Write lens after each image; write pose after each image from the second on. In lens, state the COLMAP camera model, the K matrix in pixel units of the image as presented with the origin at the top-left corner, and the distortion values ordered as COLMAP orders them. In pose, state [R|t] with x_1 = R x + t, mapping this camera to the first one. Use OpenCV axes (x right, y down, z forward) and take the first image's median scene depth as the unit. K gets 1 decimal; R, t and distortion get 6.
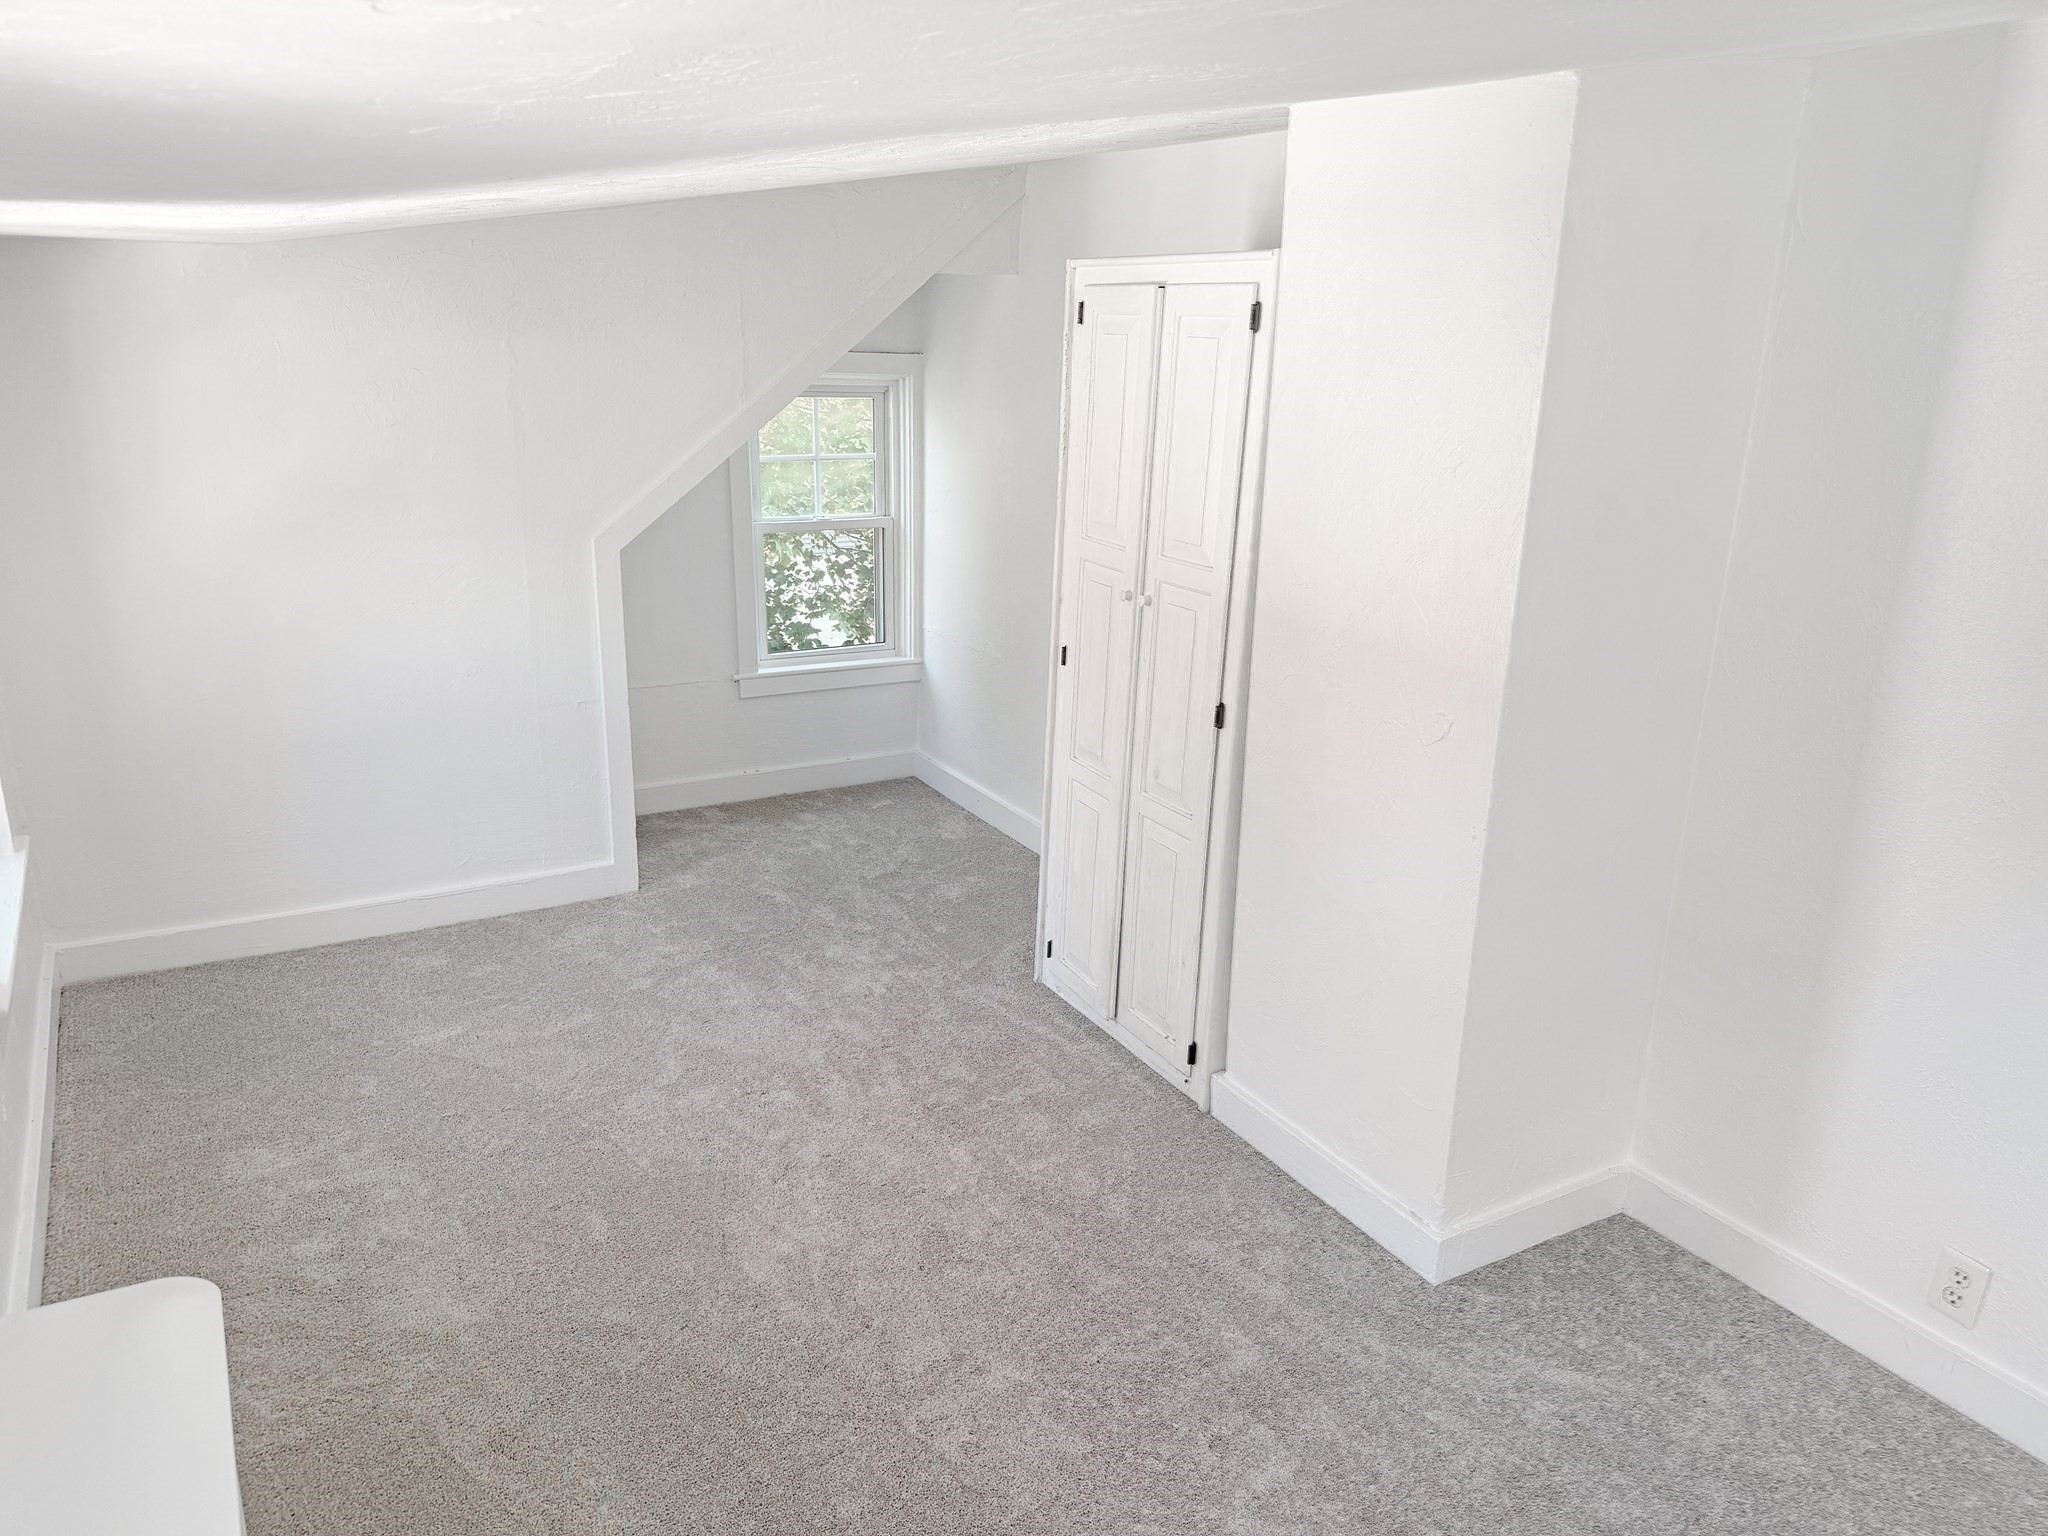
lens RADIAL K [[1463.6, 0, 1046.2], [0, 1463.6, 779.1], [0, 0, 1]] dist [0.073357, -0.077365]
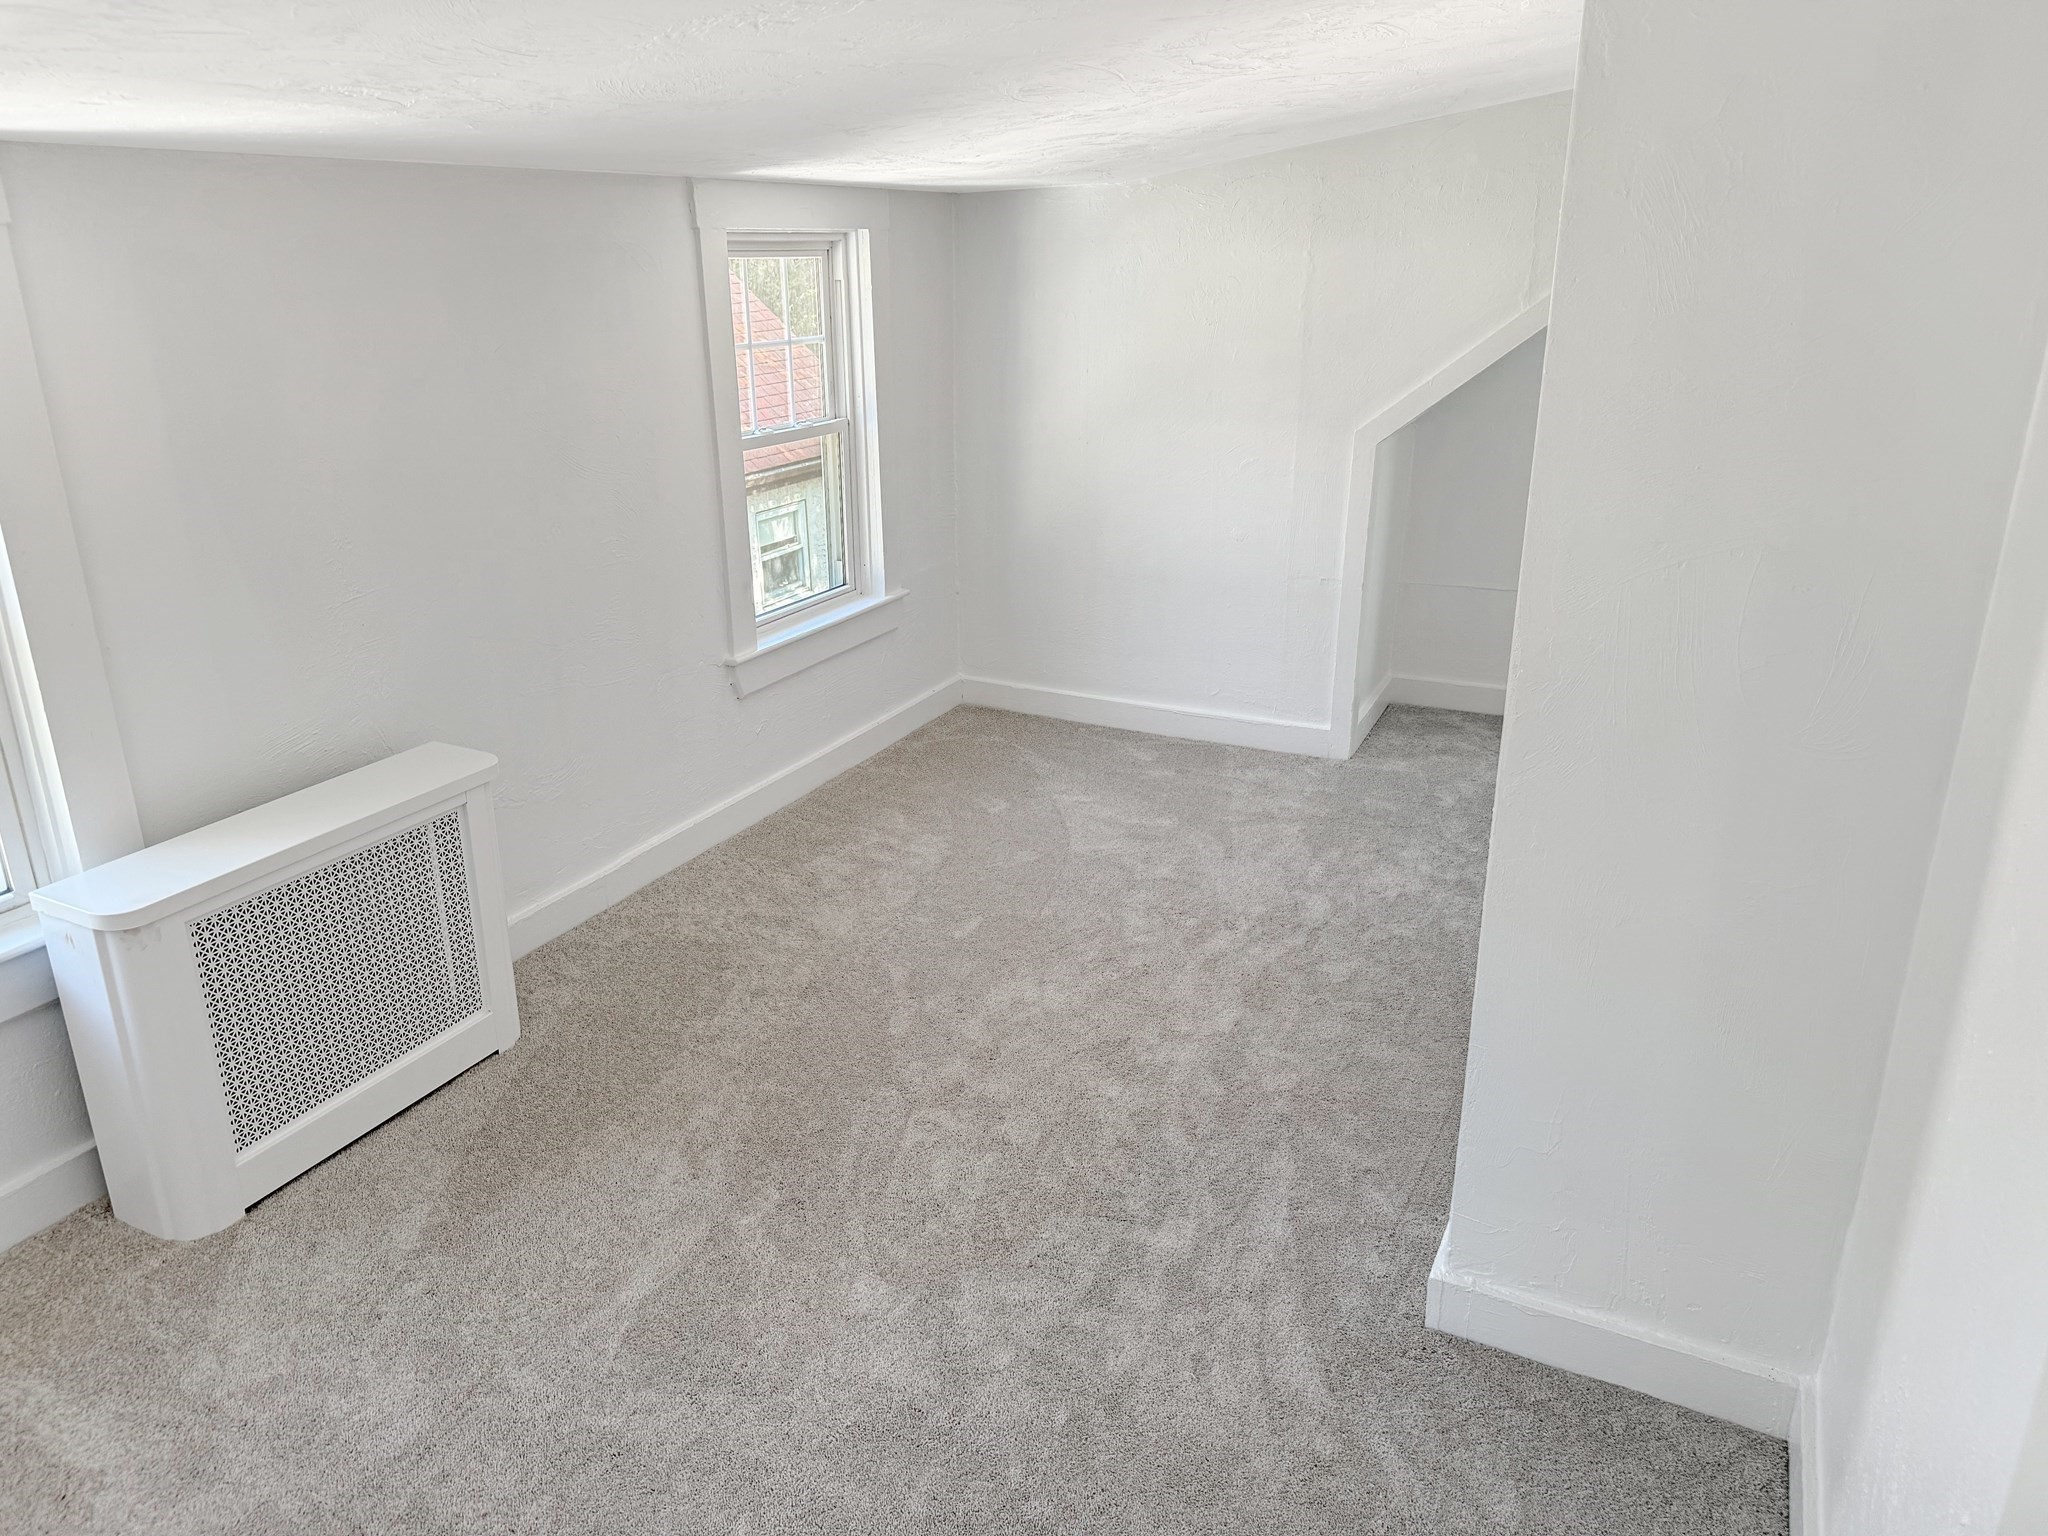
lens RADIAL K [[1463.6, 0, 995.7], [0, 1463.6, 750.5], [0, 0, 1]] dist [0.073357, -0.077365]
pose [[0.523306, 0.245362, -0.816057, 0.528115], [-0.226556, 0.963244, 0.144335, -0.032380], [0.821476, 0.109352, 0.559660, 0.197635]]
